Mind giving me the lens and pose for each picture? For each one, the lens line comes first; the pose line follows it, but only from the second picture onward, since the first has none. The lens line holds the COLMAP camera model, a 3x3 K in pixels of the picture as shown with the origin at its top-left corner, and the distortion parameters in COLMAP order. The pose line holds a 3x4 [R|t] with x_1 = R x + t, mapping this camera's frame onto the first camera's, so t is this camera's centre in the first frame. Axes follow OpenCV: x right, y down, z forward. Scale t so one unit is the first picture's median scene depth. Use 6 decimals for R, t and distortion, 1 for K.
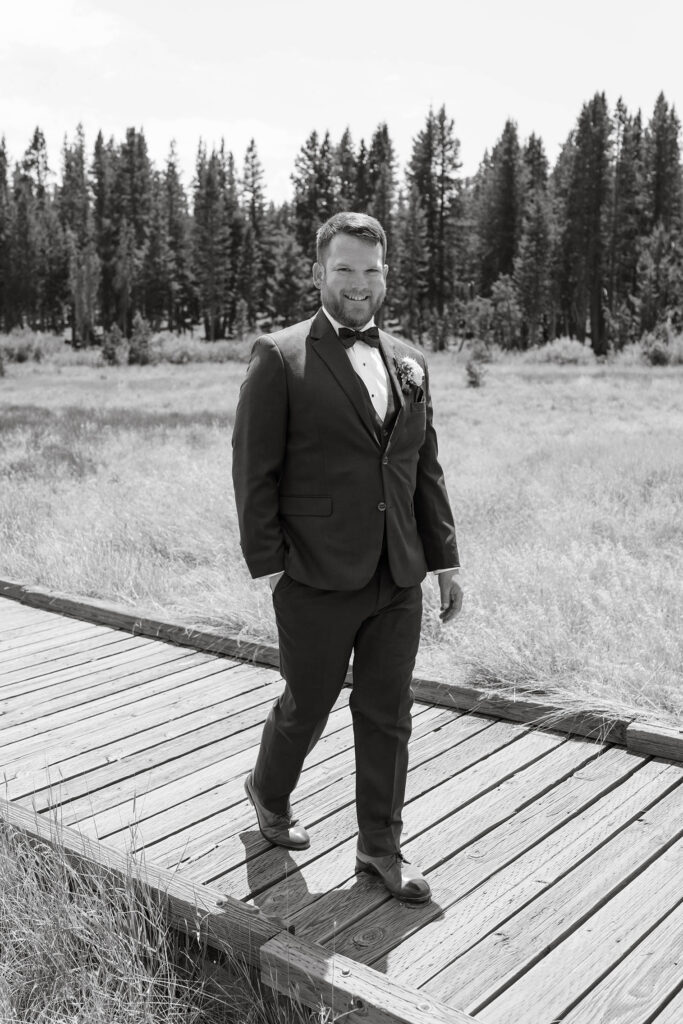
lens RADIAL K [[1084.1, 0, 375.9], [0, 1084.1, 470.3], [0, 0, 1]] dist [0.023635, 0.000000]
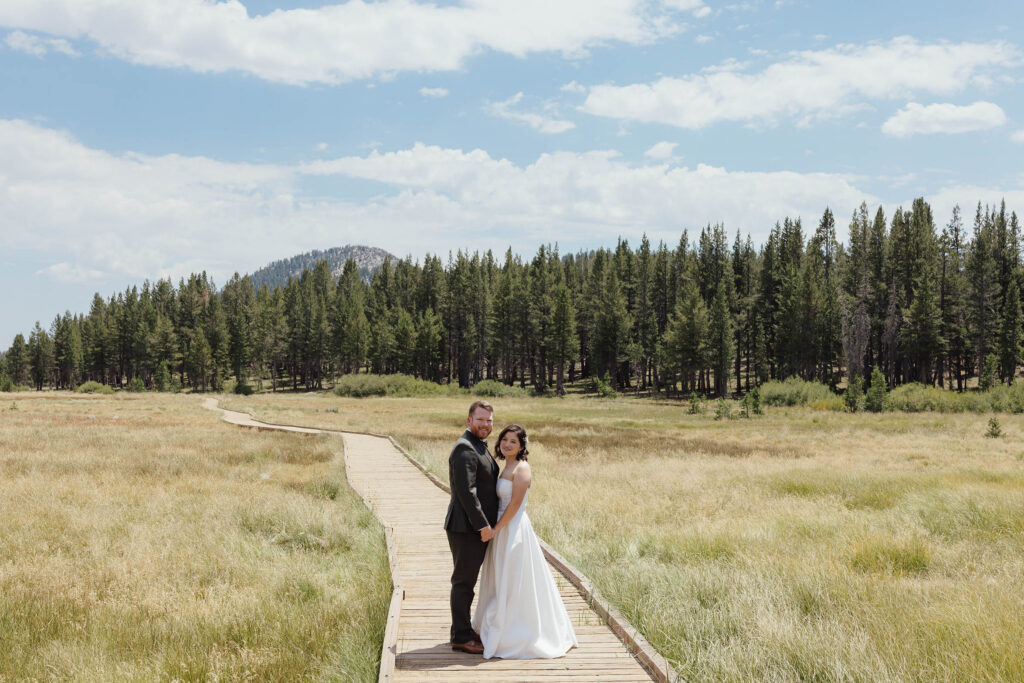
lens RADIAL K [[1084.1, 0, 507.4], [0, 1084.1, 343.5], [0, 0, 1]] dist [0.023635, 0.000000]
pose [[0.791681, -0.006912, -0.610895, 0.141071], [-0.085947, 0.988731, -0.122570, 0.005255], [0.604859, 0.149541, 0.782166, -0.121438]]
